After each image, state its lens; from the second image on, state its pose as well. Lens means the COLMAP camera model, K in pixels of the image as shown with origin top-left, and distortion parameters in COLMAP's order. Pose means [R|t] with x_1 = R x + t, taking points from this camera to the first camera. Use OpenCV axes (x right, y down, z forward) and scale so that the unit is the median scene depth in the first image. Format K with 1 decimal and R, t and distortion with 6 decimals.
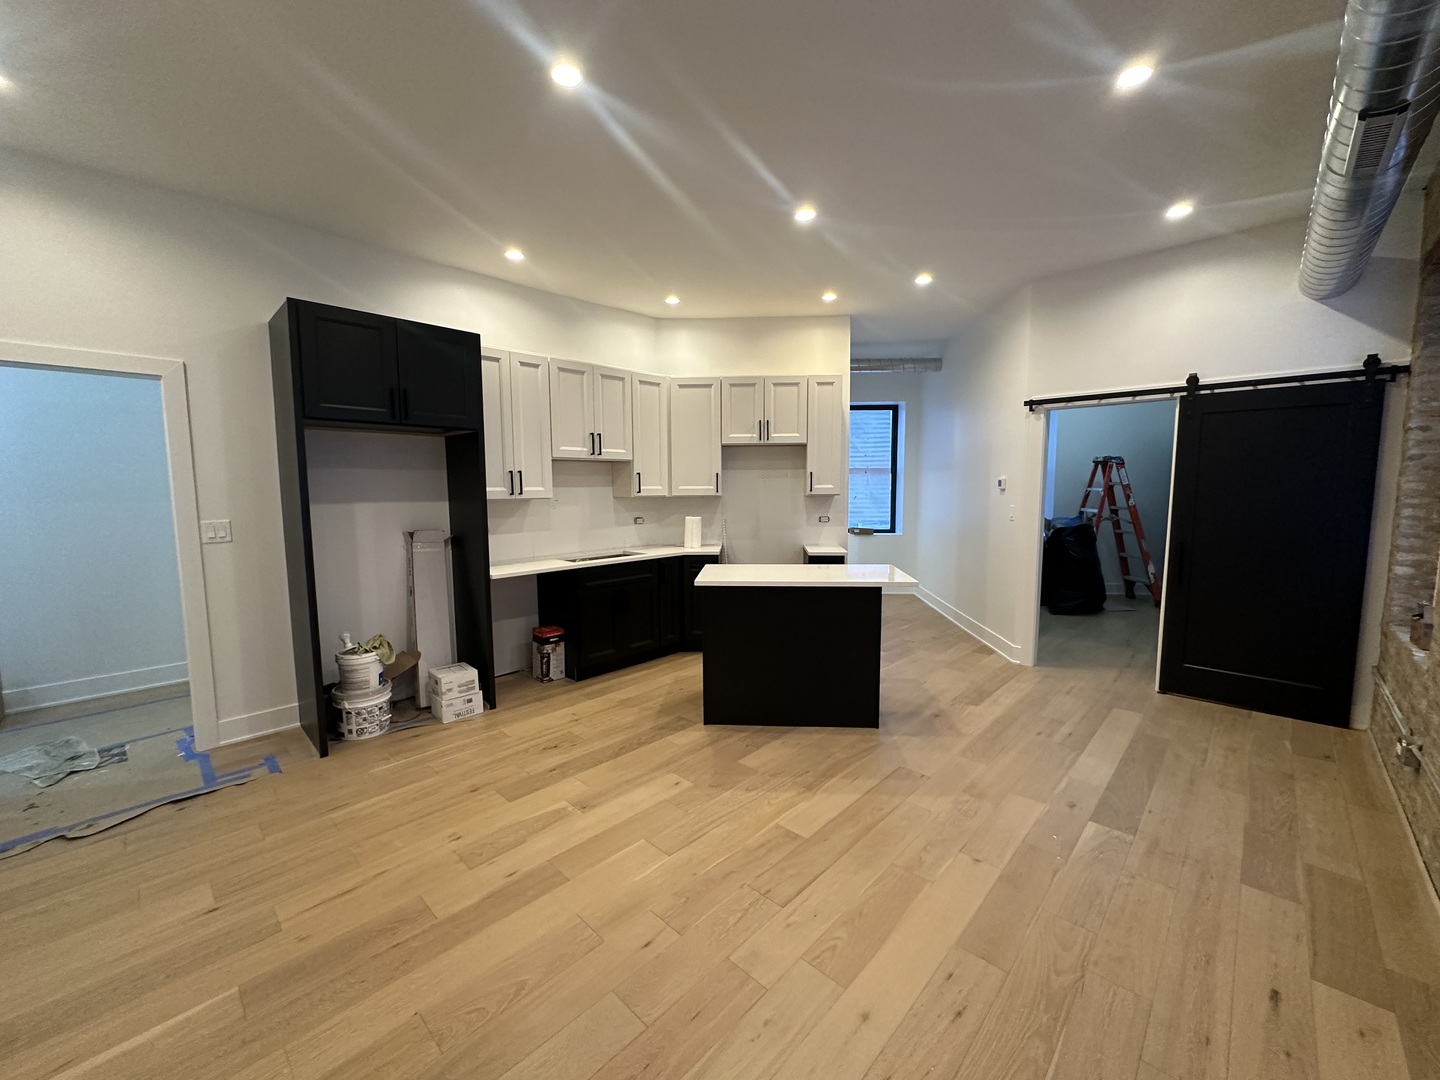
lens RADIAL K [[573.3, 0, 718.2], [0, 573.3, 538.8], [0, 0, 1]] dist [-0.005786, 0.000722]
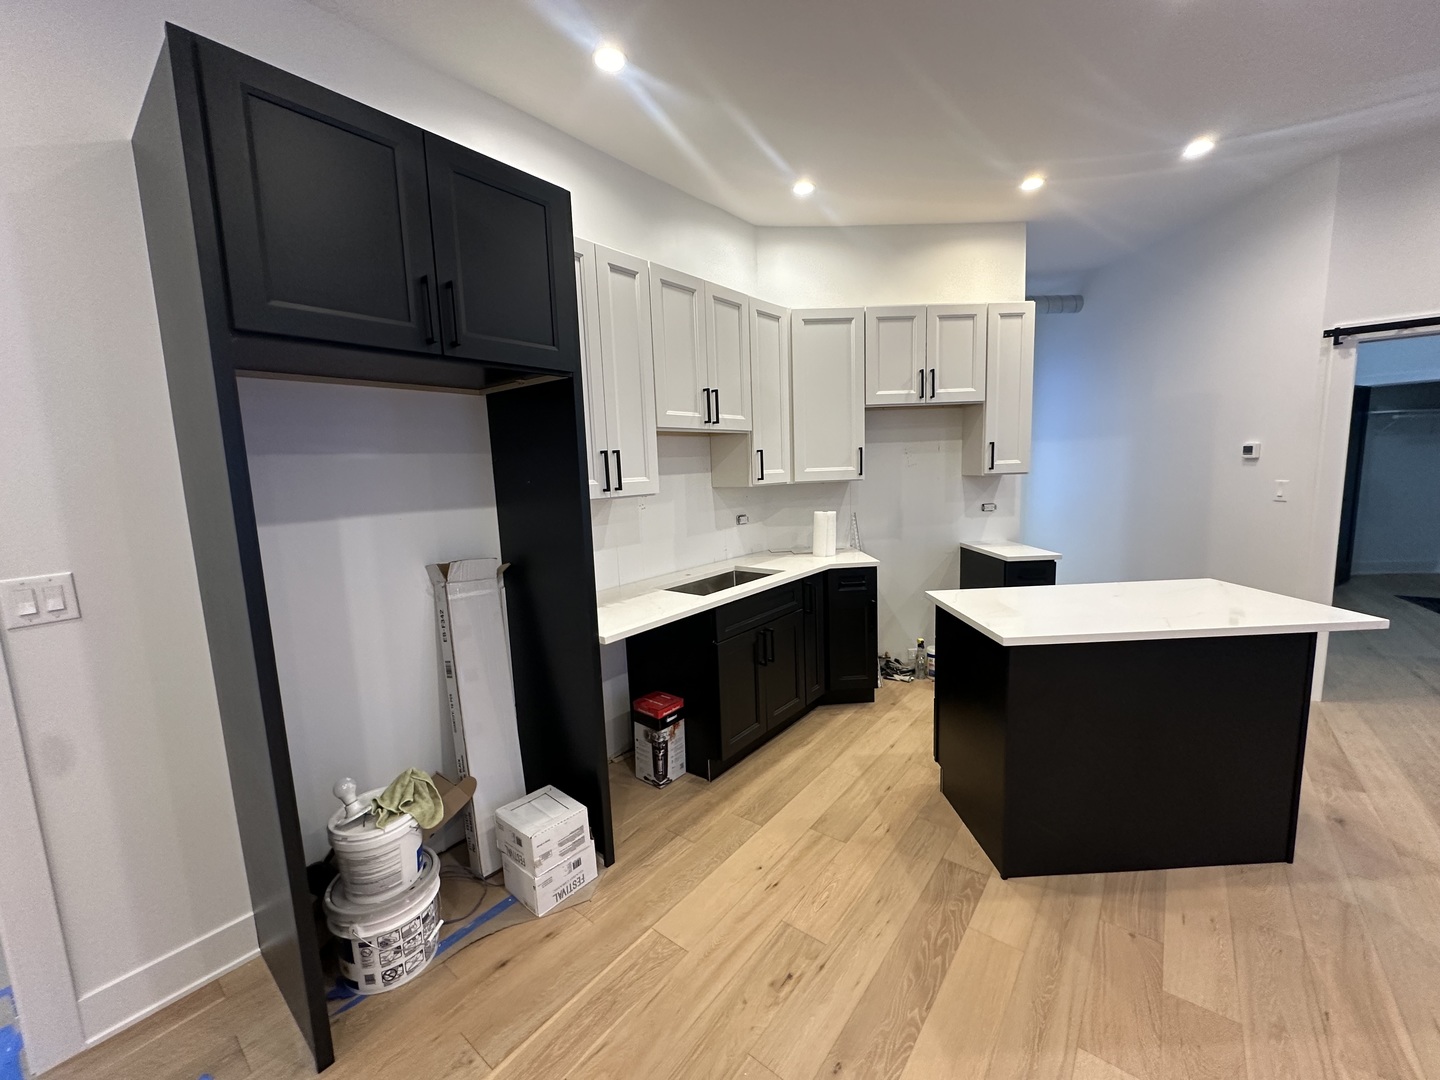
lens RADIAL K [[573.3, 0, 716.6], [0, 573.3, 538.7], [0, 0, 1]] dist [-0.005786, 0.000722]
pose [[0.995529, -0.042276, 0.084464, -0.299753], [0.039658, 0.998687, 0.032428, -0.042092], [-0.085724, -0.028933, 0.995899, 0.397640]]
